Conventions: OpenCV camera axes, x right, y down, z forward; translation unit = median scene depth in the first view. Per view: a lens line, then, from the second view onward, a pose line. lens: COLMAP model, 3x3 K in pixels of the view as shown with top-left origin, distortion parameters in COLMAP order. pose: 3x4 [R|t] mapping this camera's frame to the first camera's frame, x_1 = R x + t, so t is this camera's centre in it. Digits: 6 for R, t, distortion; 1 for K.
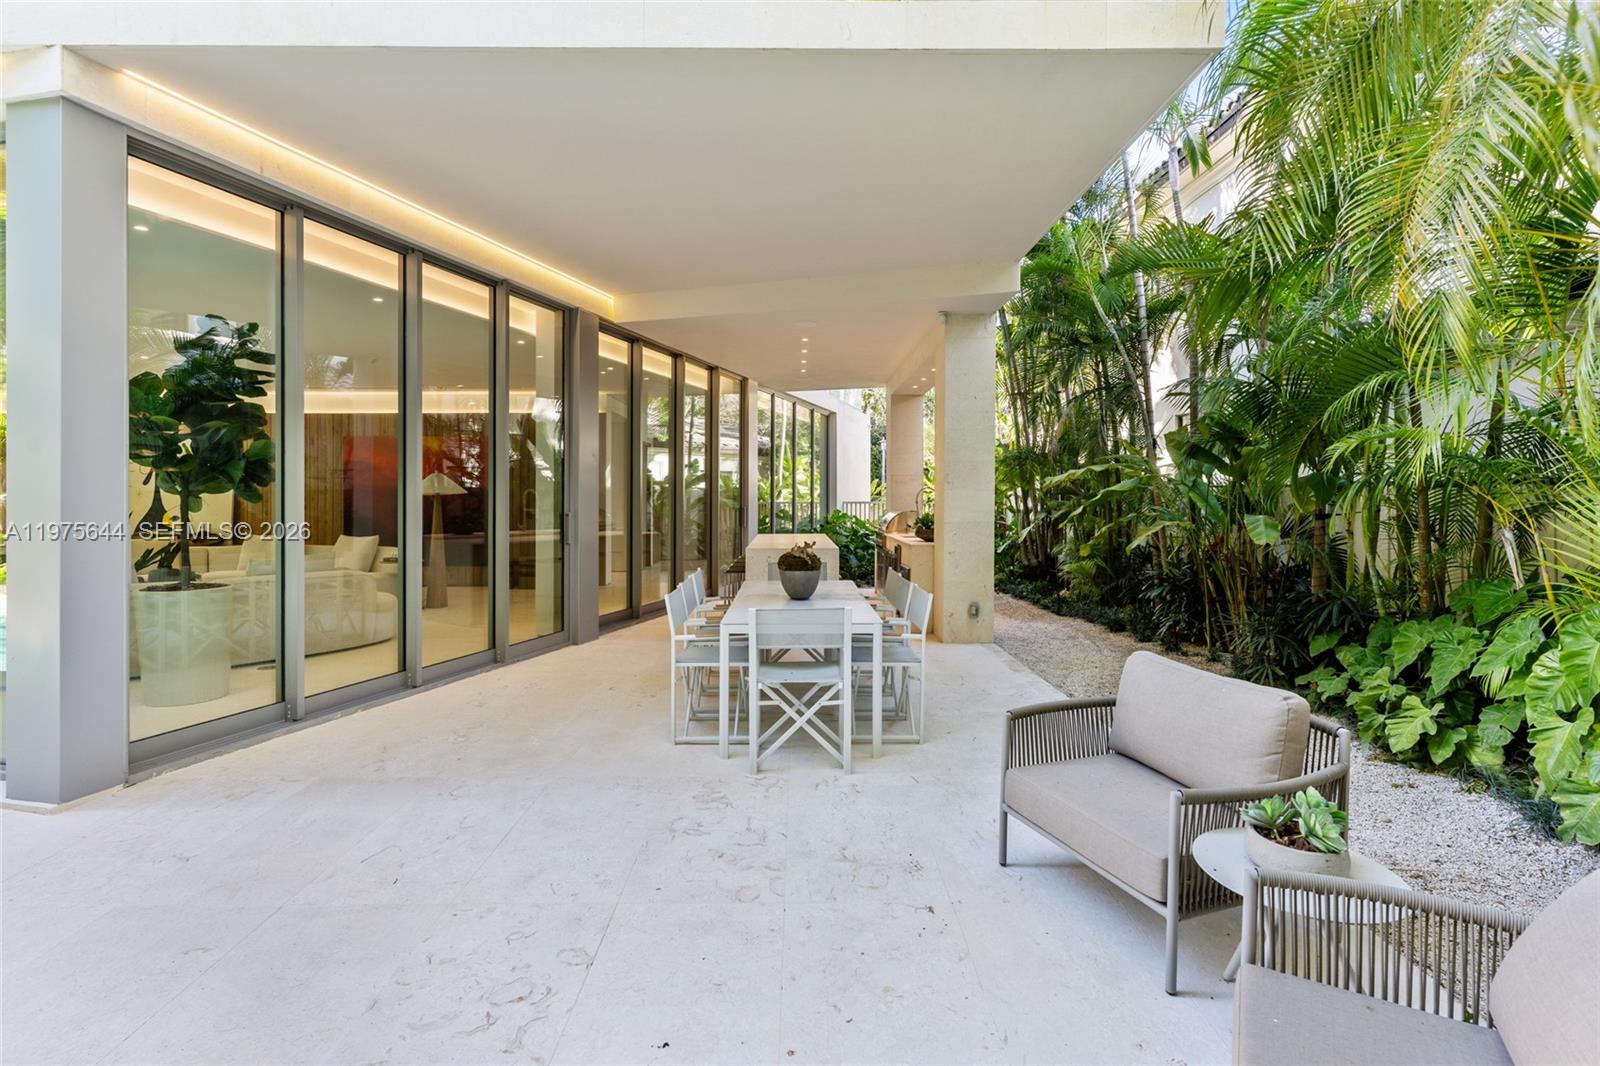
lens RADIAL K [[769.3, 0, 799.4], [0, 769.3, 509.4], [0, 0, 1]] dist [-0.001234, 0.000326]
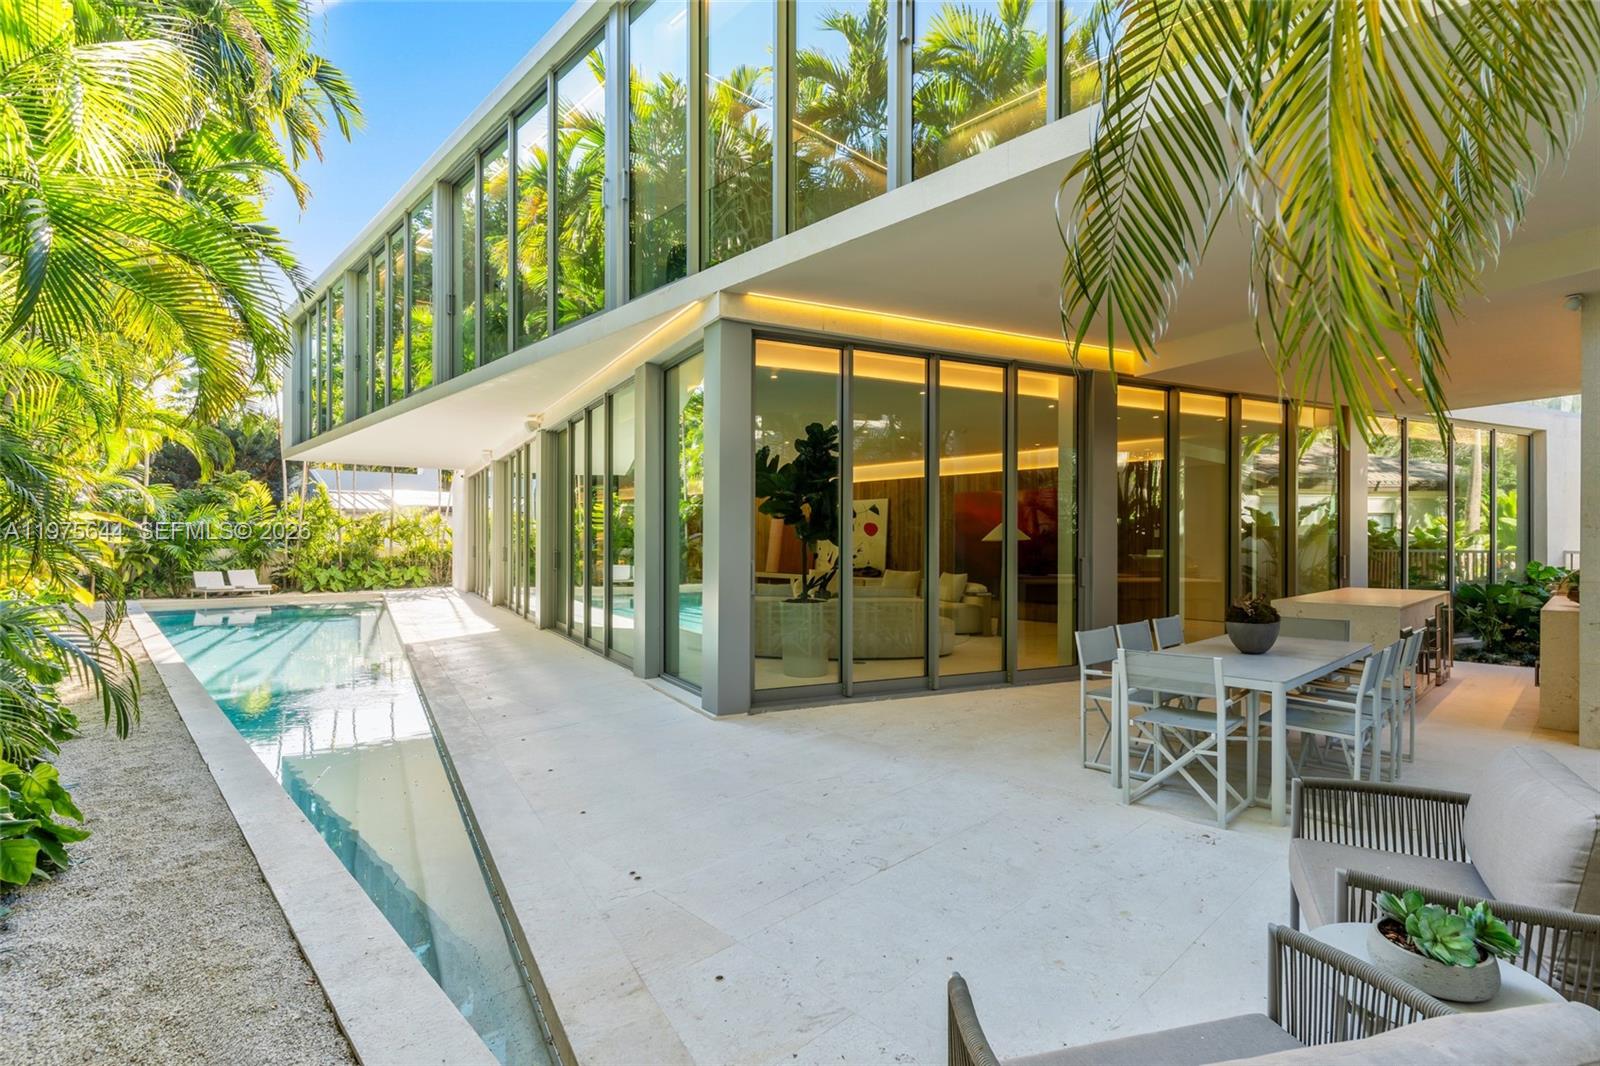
lens RADIAL K [[764.4, 0, 800.0], [0, 764.4, 533.0], [0, 0, 1]] dist [0.002013, 0.000748]
pose [[0.680779, -0.002657, -0.732484, 0.343230], [-0.018186, 0.999624, -0.020529, -0.000839], [0.732263, 0.027297, 0.680475, -0.049445]]
